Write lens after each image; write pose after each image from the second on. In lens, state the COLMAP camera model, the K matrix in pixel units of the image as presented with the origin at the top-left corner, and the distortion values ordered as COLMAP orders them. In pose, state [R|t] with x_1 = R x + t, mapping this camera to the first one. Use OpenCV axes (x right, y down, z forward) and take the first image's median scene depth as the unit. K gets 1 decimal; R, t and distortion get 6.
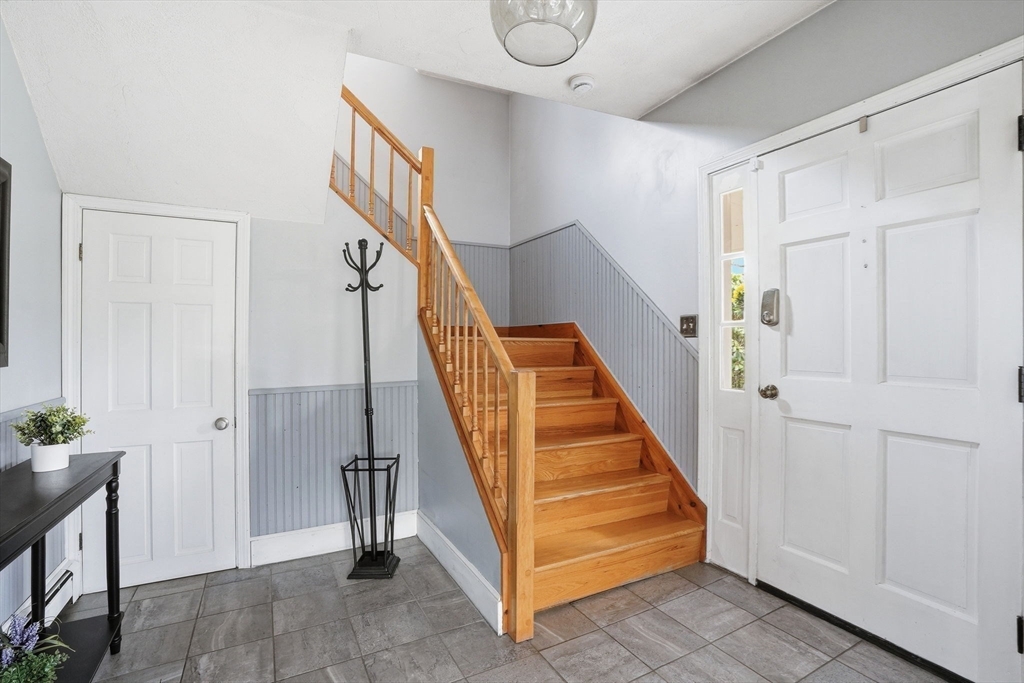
lens RADIAL K [[478.1, 0, 519.9], [0, 478.1, 340.7], [0, 0, 1]] dist [-0.029669, -0.000070]
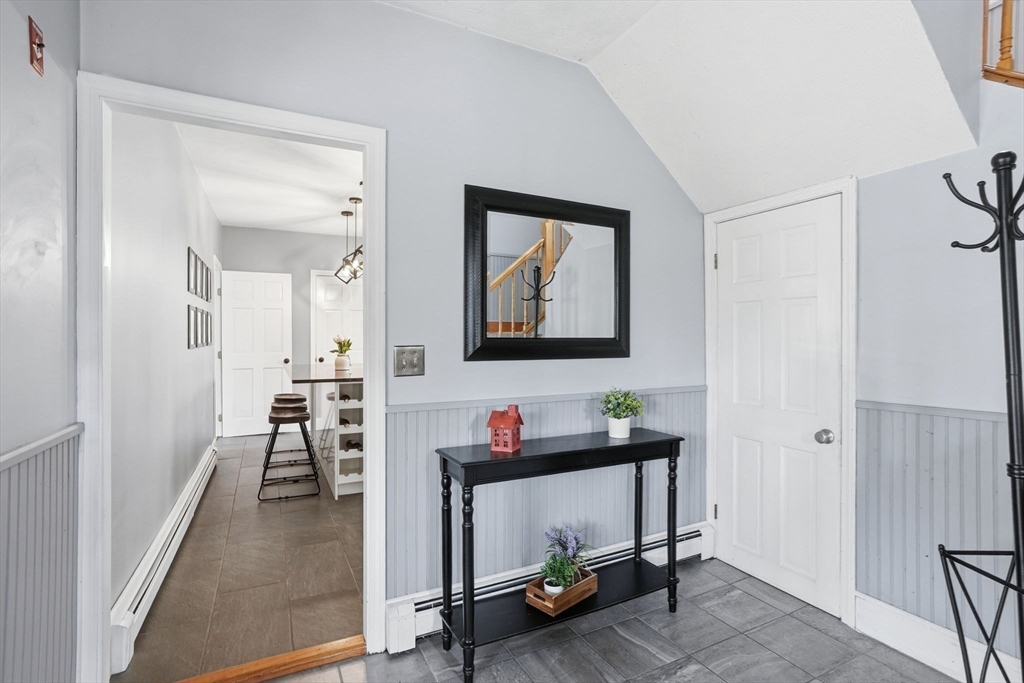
lens RADIAL K [[478.1, 0, 519.9], [0, 478.1, 340.7], [0, 0, 1]] dist [-0.029669, -0.000070]
pose [[-0.029726, -0.000534, -0.999558, 0.249221], [-0.001483, 0.999999, -0.000491, 0.007213], [0.999557, 0.001467, -0.029727, 0.544701]]
